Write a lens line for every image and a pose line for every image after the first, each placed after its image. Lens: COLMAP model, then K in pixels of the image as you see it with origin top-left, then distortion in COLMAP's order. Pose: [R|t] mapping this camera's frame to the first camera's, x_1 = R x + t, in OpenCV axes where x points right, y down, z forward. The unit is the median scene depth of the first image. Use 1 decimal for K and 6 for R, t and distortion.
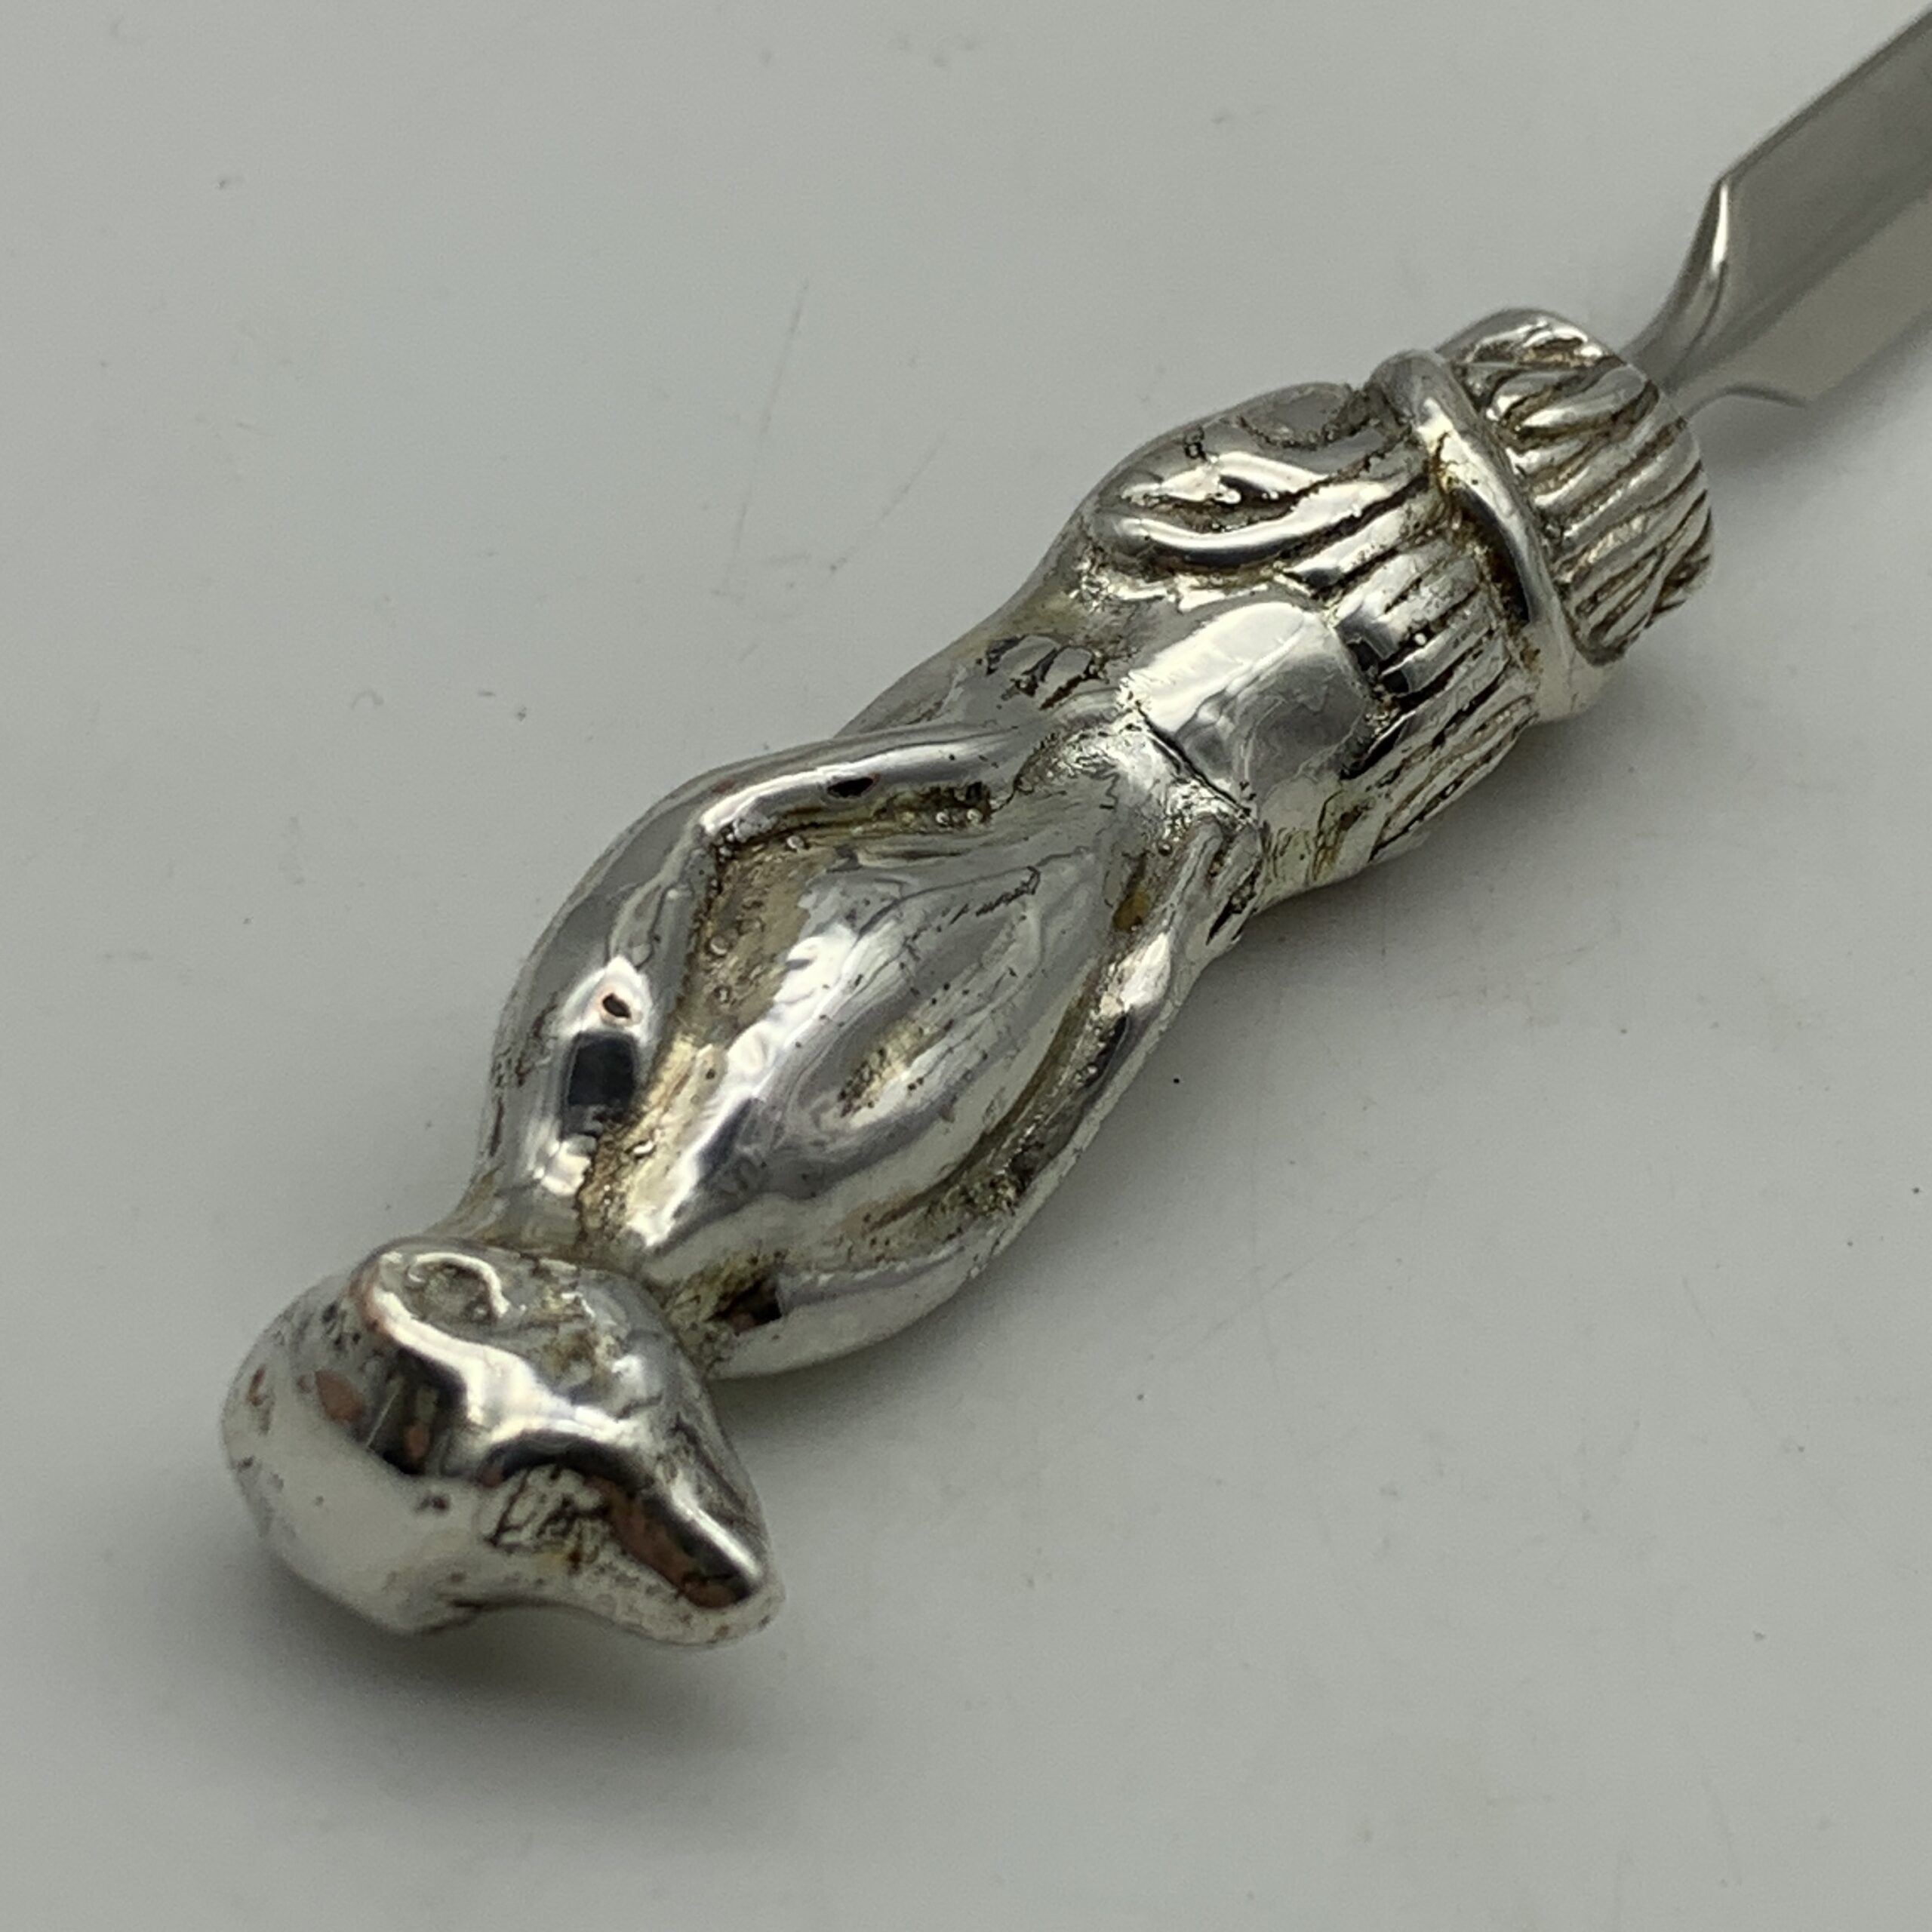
lens RADIAL K [[4483.2, 0, 970.7], [0, 4483.2, 966.1], [0, 0, 1]] dist [0.081388, 0.000000]
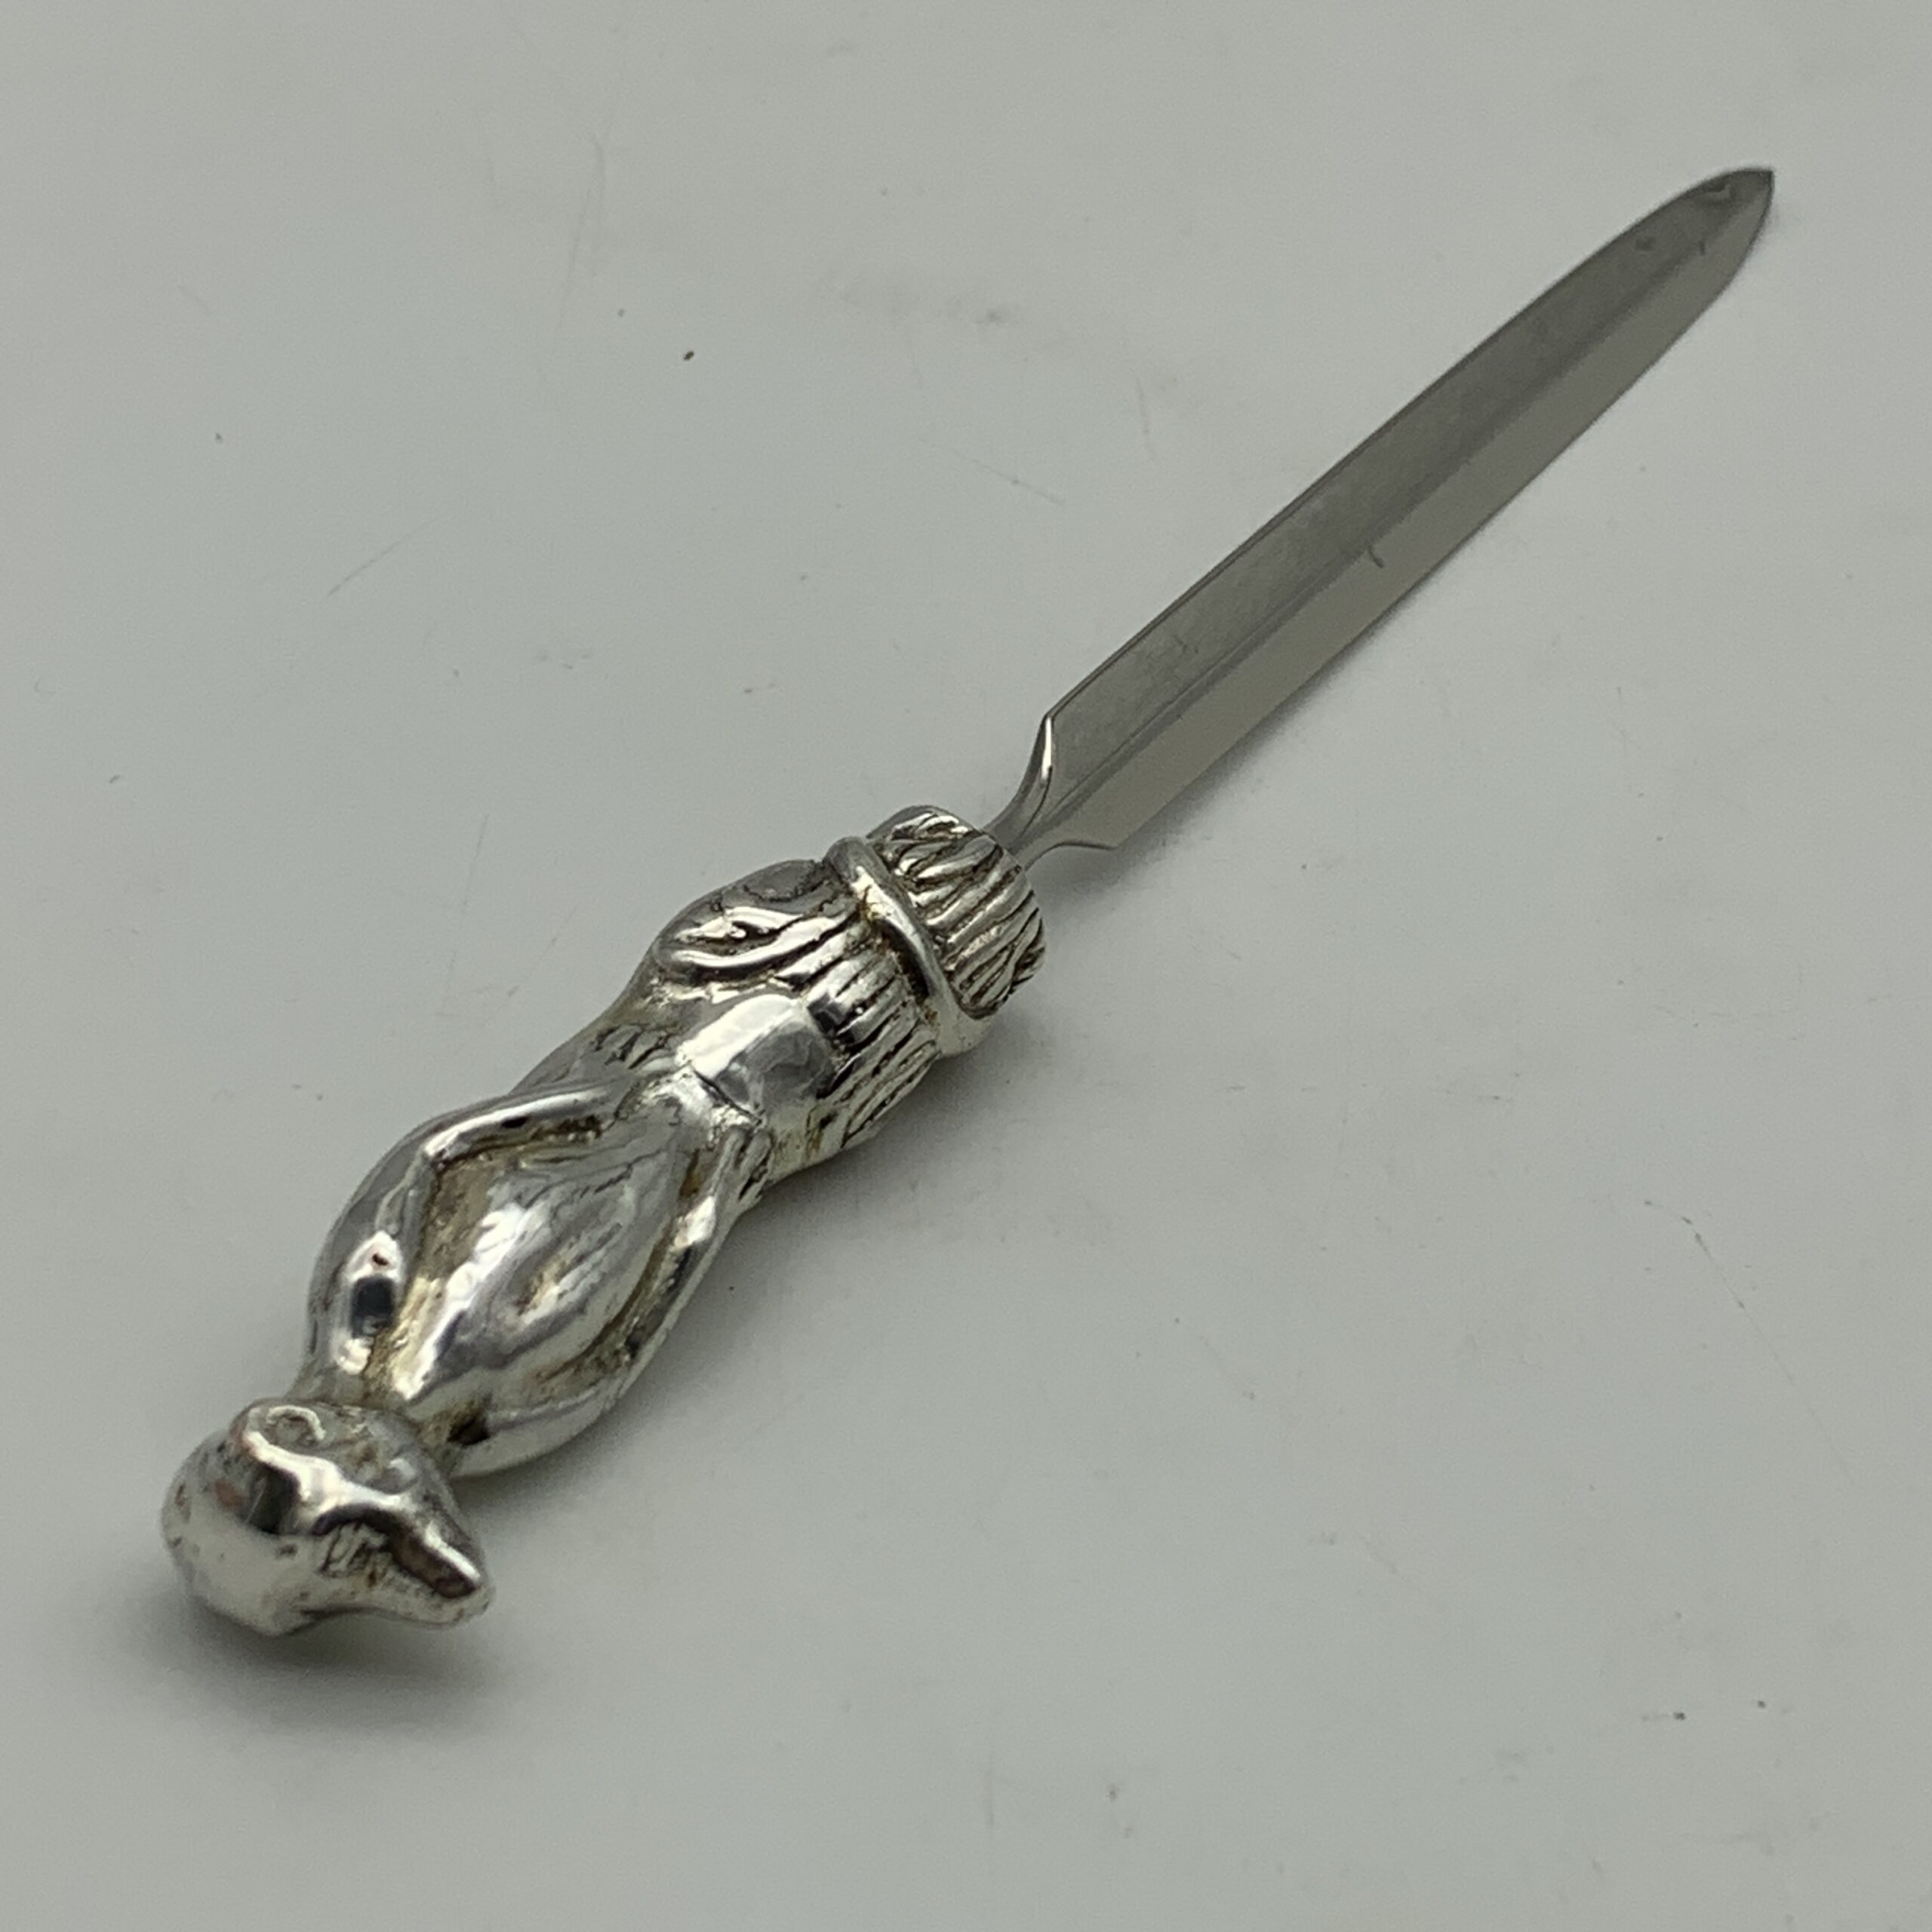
lens RADIAL K [[4492.6, 0, 960.6], [0, 4492.6, 963.1], [0, 0, 1]] dist [0.111016, 0.000000]
pose [[0.997030, -0.071686, 0.028157, 0.095926], [0.073884, 0.993478, -0.086853, 0.058892], [-0.021747, 0.088675, 0.995823, -0.682800]]
